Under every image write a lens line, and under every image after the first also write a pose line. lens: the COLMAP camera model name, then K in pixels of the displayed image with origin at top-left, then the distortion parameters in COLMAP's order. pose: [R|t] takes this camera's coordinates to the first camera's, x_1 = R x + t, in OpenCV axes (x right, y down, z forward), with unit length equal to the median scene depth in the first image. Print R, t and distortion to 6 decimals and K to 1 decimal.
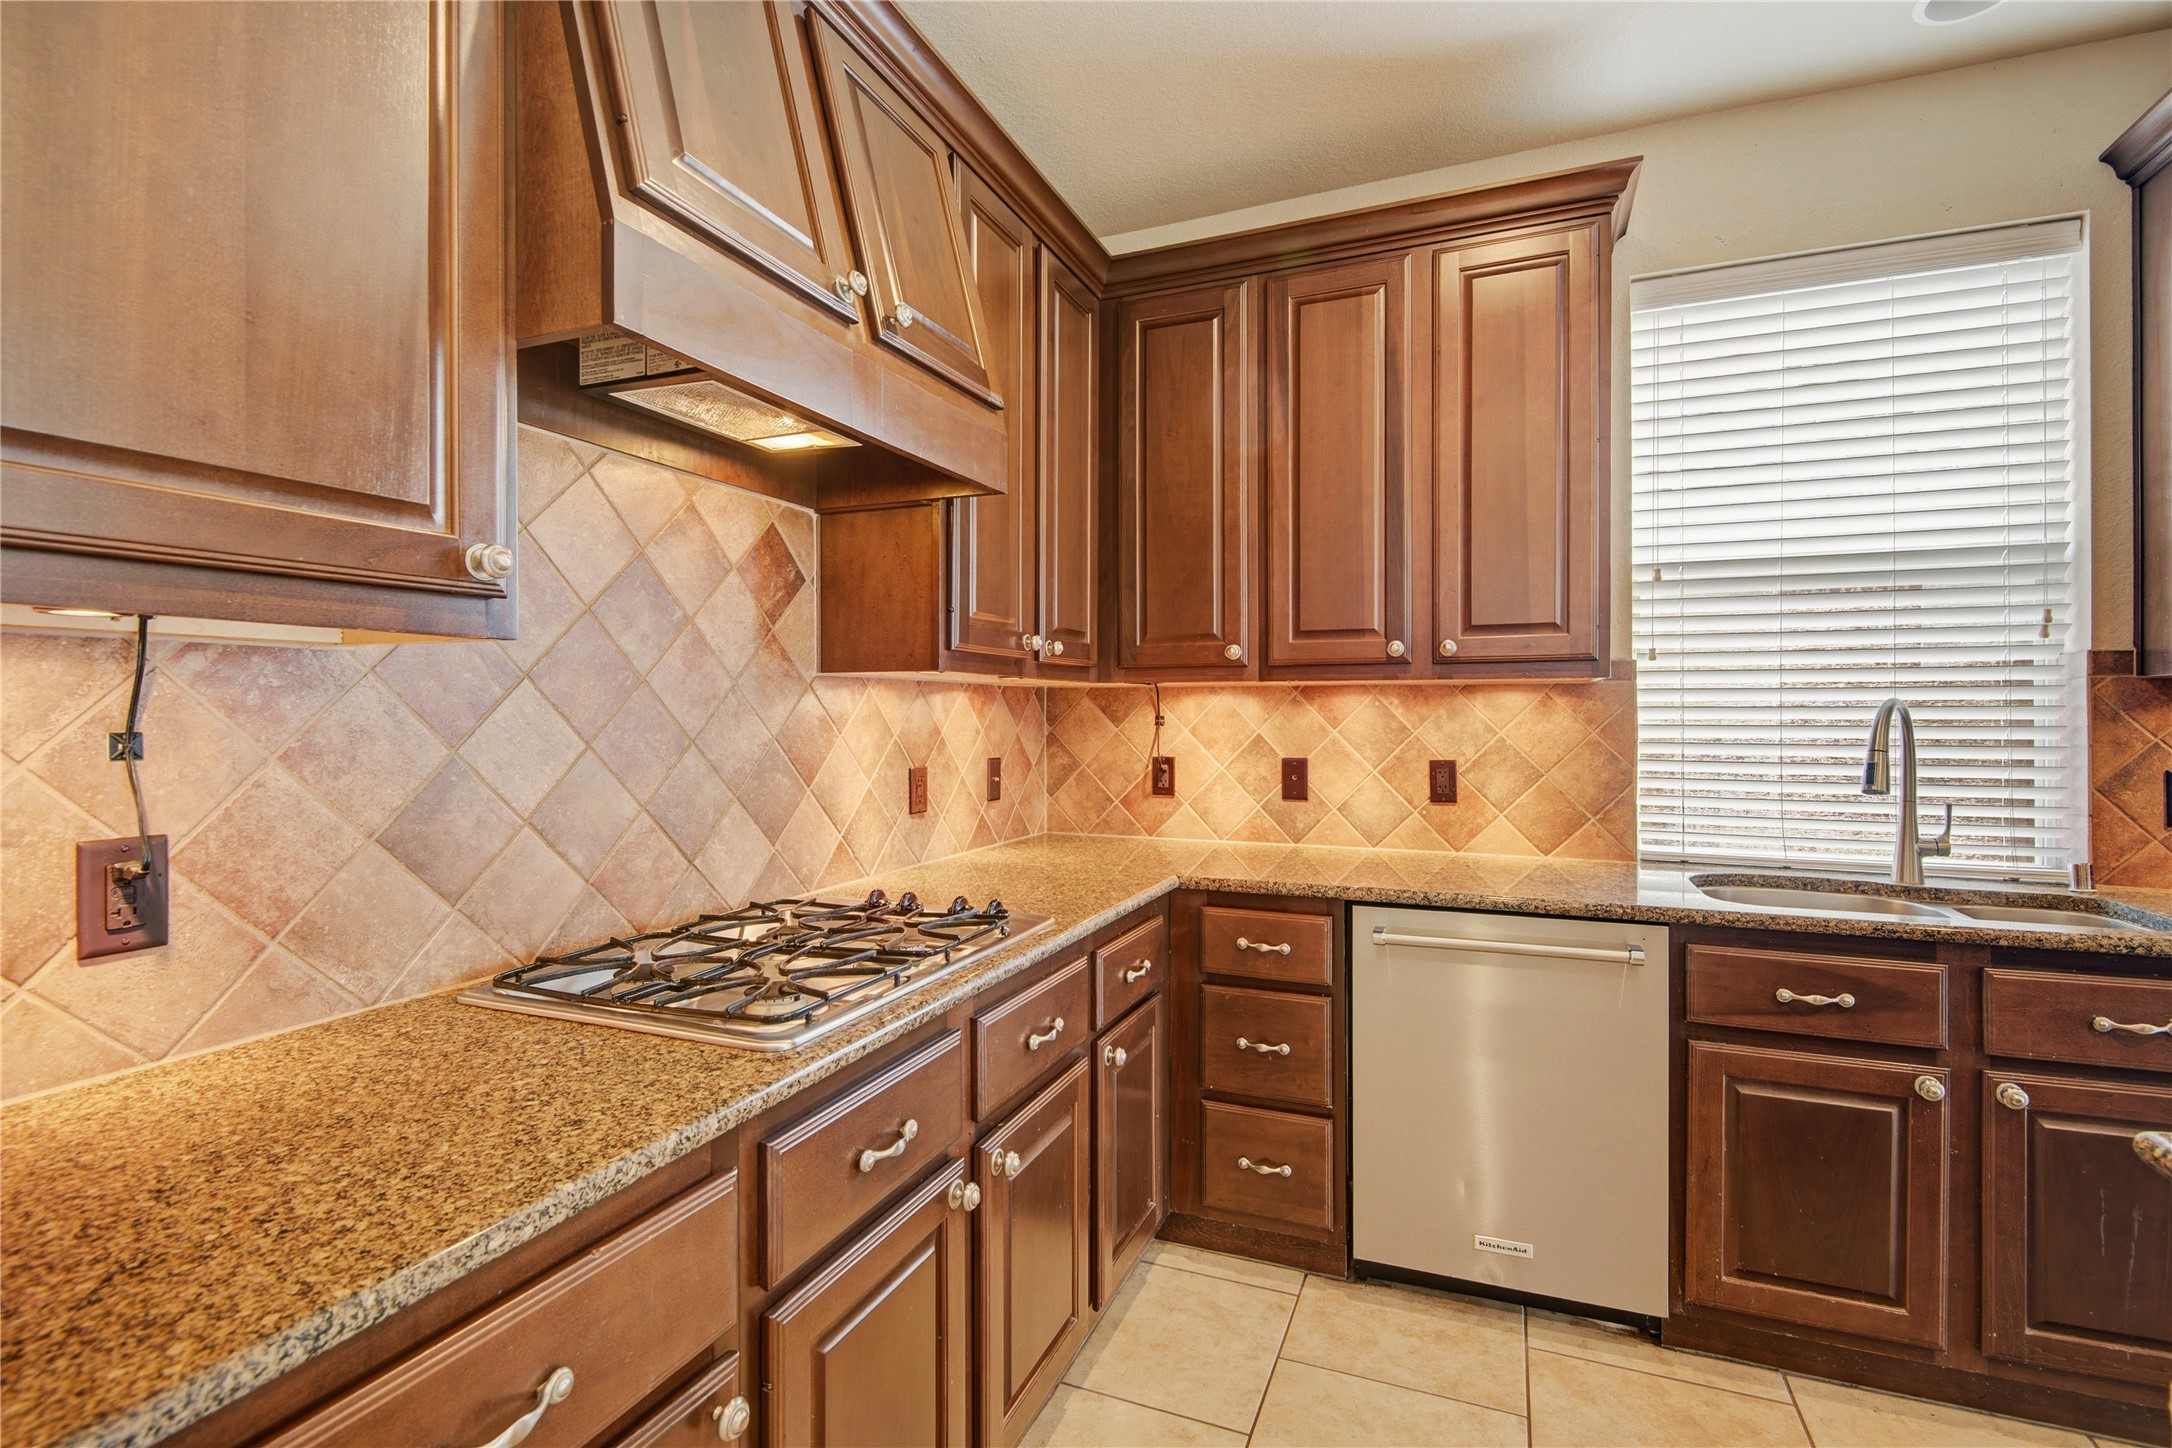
lens RADIAL K [[993.7, 0, 1087.2], [0, 993.7, 718.5], [0, 0, 1]] dist [0.004591, -0.005929]
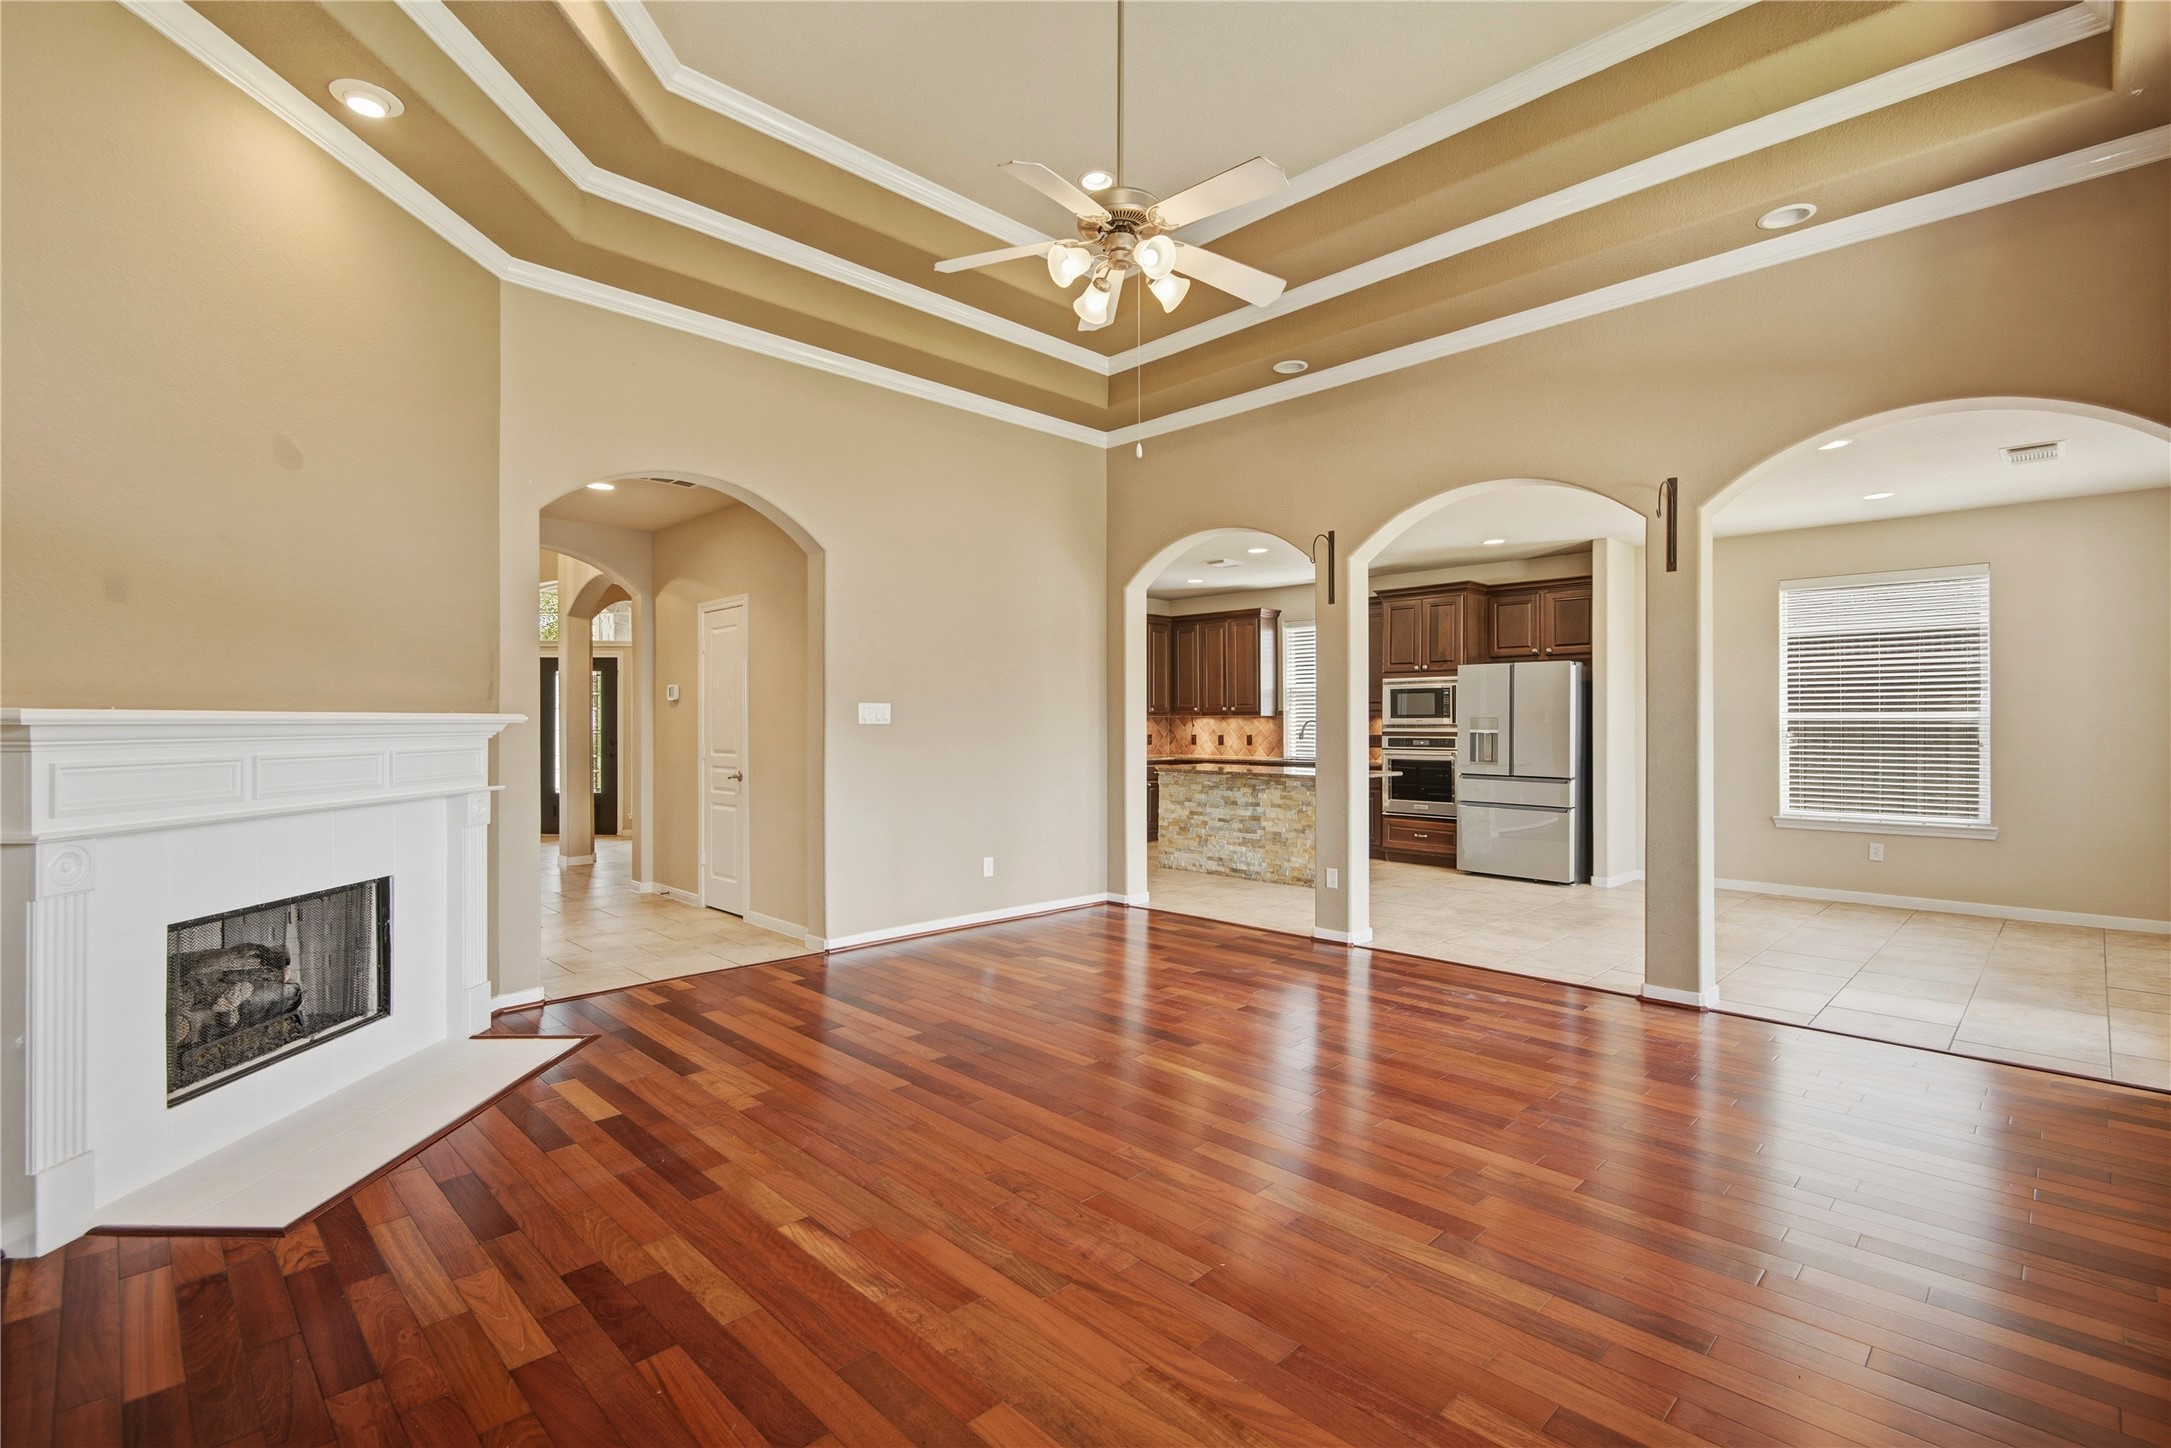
lens RADIAL K [[993.2, 0, 1086.7], [0, 993.2, 718.5], [0, 0, 1]] dist [0.004591, -0.005929]
pose [[0.921696, -0.005145, -0.387879, 1.627028], [0.001345, 0.999948, -0.010068, 0.018847], [0.387911, 0.008758, 0.921655, -3.732673]]
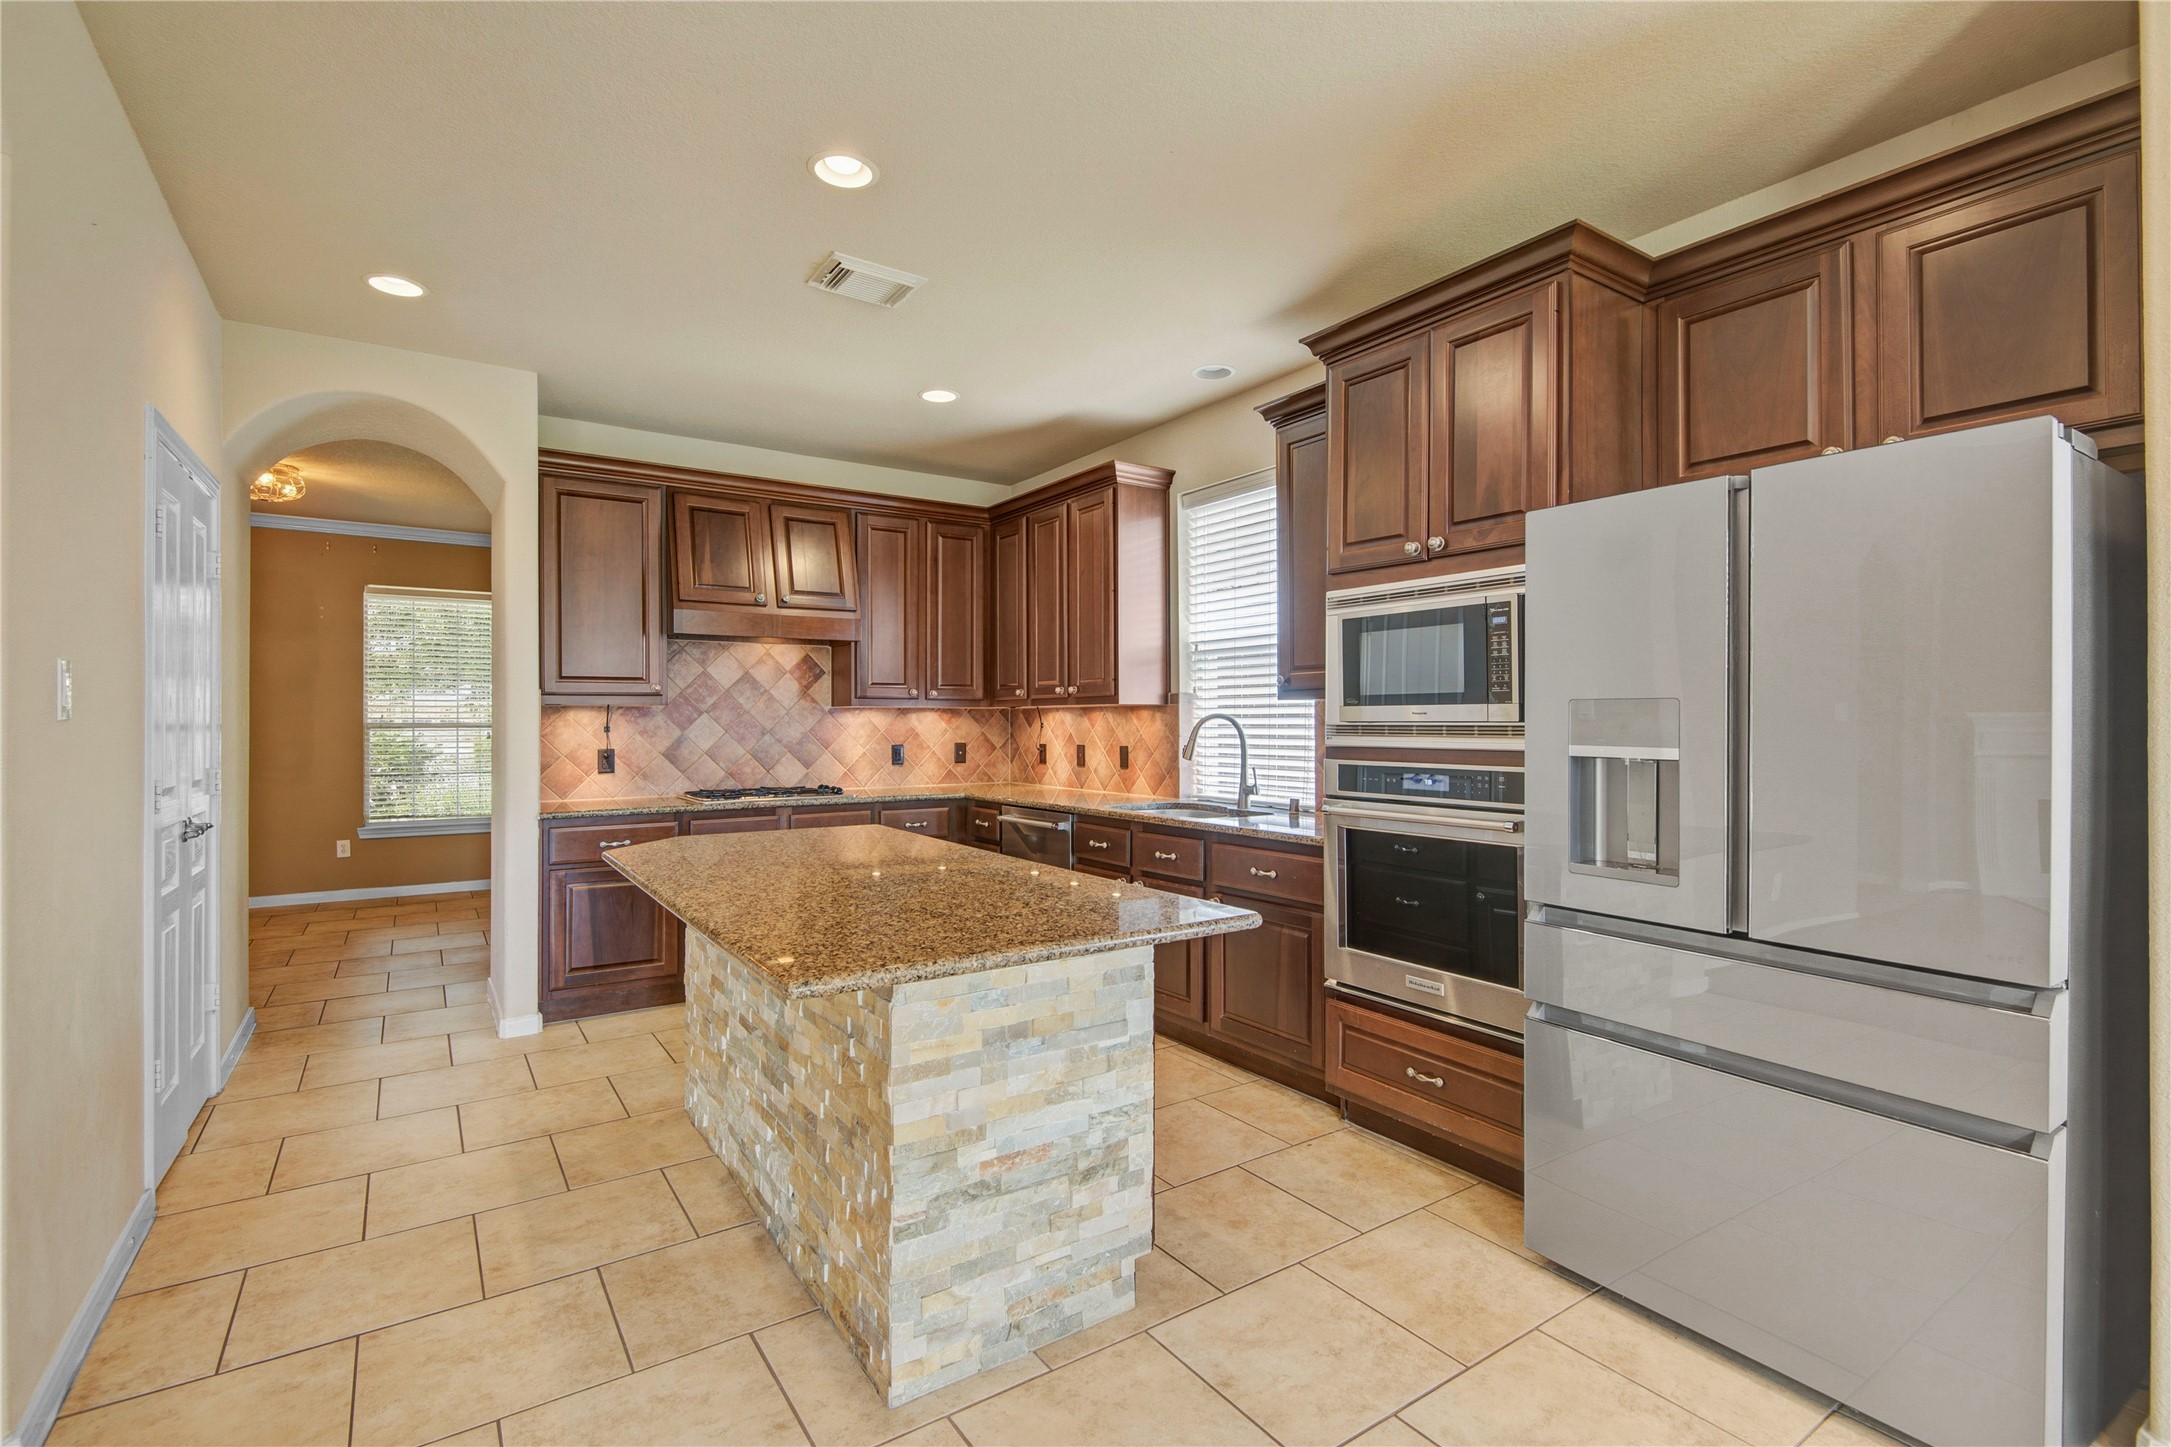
lens RADIAL K [[993.2, 0, 1086.7], [0, 993.2, 718.0], [0, 0, 1]] dist [0.004591, -0.005929]
pose [[0.839113, -0.004194, -0.543940, 1.642751], [-0.001131, 0.999955, -0.009454, 0.007736], [0.543955, 0.008549, 0.839071, -0.805617]]
